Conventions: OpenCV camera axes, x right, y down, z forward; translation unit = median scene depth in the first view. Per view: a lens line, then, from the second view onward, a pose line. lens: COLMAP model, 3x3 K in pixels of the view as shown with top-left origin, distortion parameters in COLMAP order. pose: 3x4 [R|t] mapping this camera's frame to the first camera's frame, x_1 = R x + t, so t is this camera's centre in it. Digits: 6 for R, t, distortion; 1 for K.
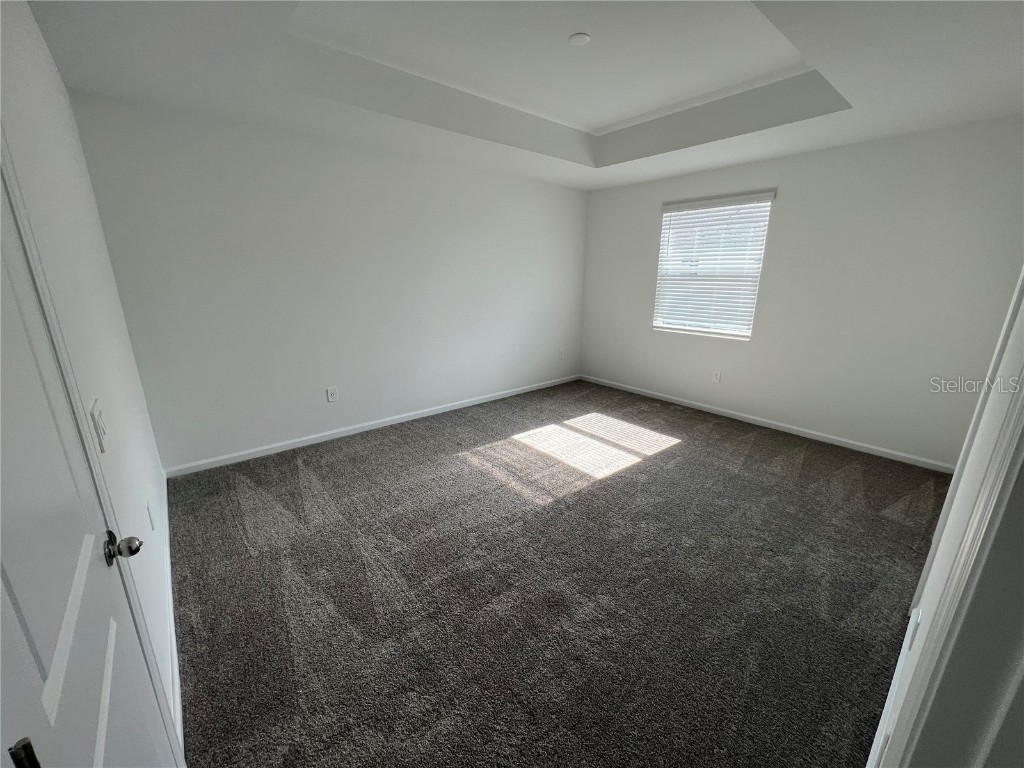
lens RADIAL K [[408.8, 0, 512.0], [0, 408.8, 384.0], [0, 0, 1]] dist [-0.001917, 0.000724]
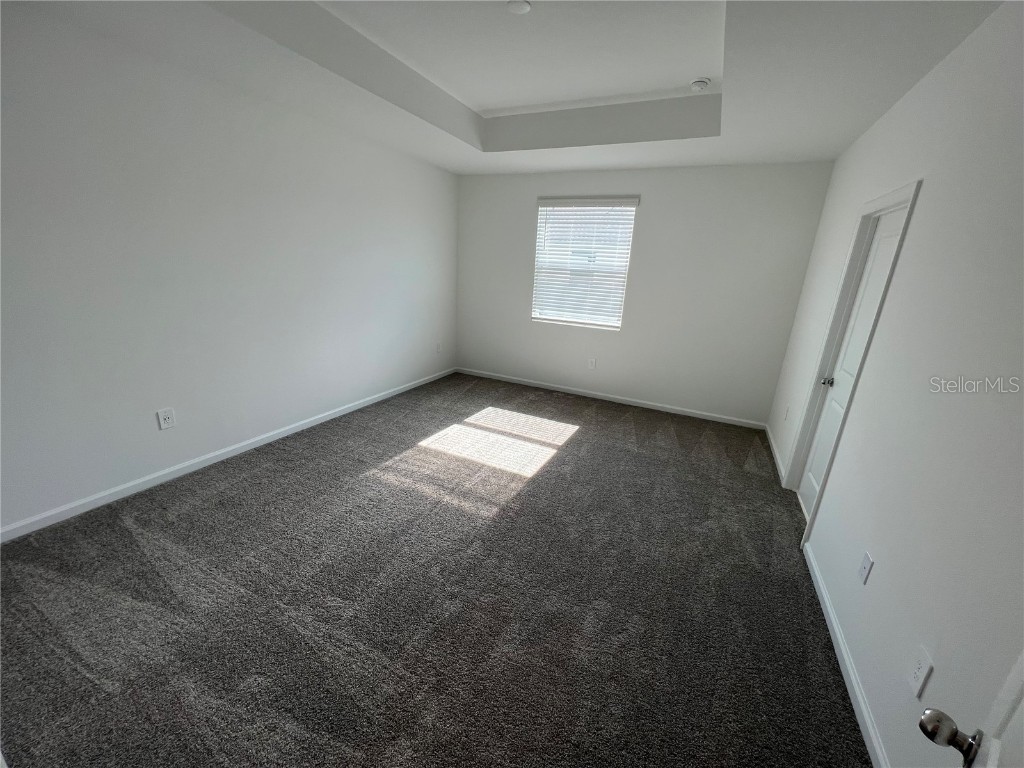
lens RADIAL K [[408.8, 0, 512.0], [0, 408.8, 384.0], [0, 0, 1]] dist [-0.001917, 0.000724]
pose [[0.912438, -0.071970, 0.402836, -0.168586], [0.058619, 0.997248, 0.045393, -0.031273], [-0.404994, -0.017805, 0.914146, 0.100305]]
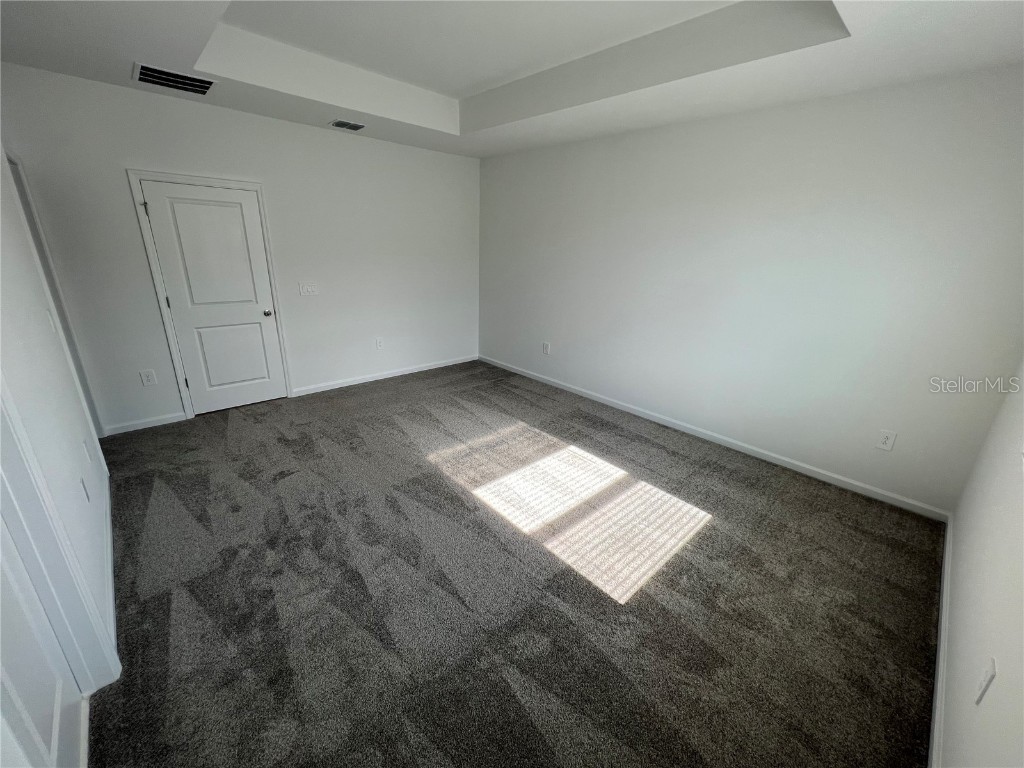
lens RADIAL K [[408.8, 0, 512.0], [0, 408.8, 384.0], [0, 0, 1]] dist [-0.001917, 0.000724]
pose [[0.047864, 0.318914, -0.946574, 0.794828], [-0.297271, 0.909267, 0.291313, -0.211022], [0.953593, 0.267446, 0.138325, 0.736294]]
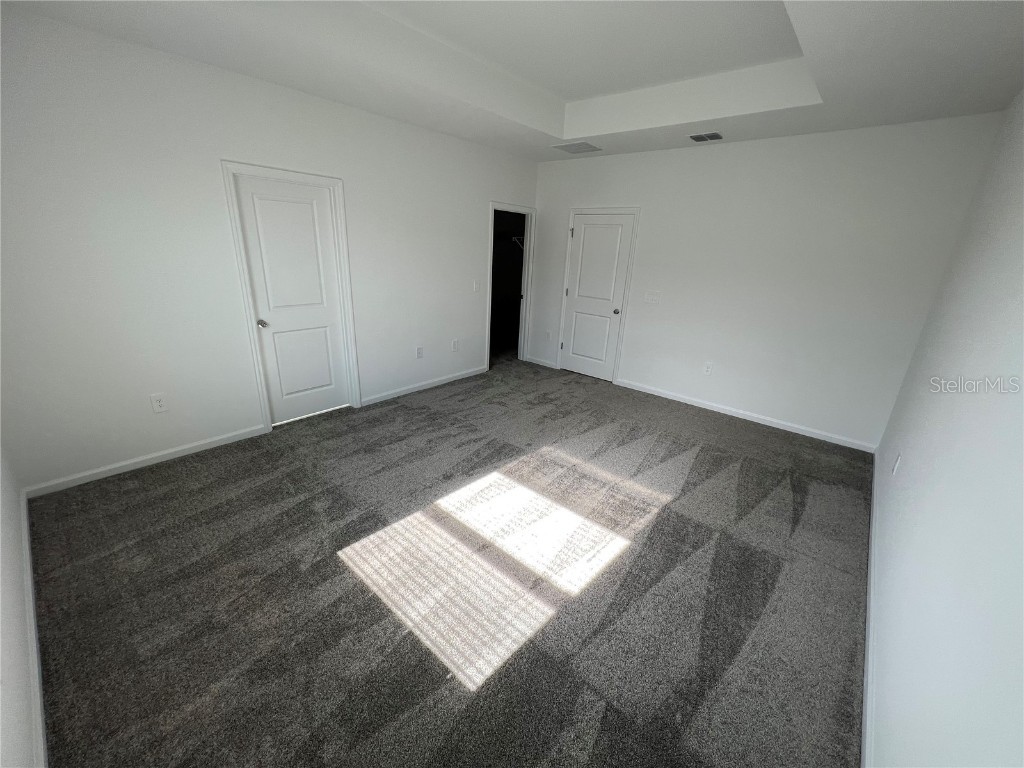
lens RADIAL K [[408.8, 0, 512.0], [0, 408.8, 384.0], [0, 0, 1]] dist [-0.001917, 0.000724]
pose [[-0.987388, -0.002021, -0.158306, 0.268539], [-0.090927, 0.825798, 0.556588, -0.381023], [0.129604, 0.563962, -0.815567, 1.358649]]
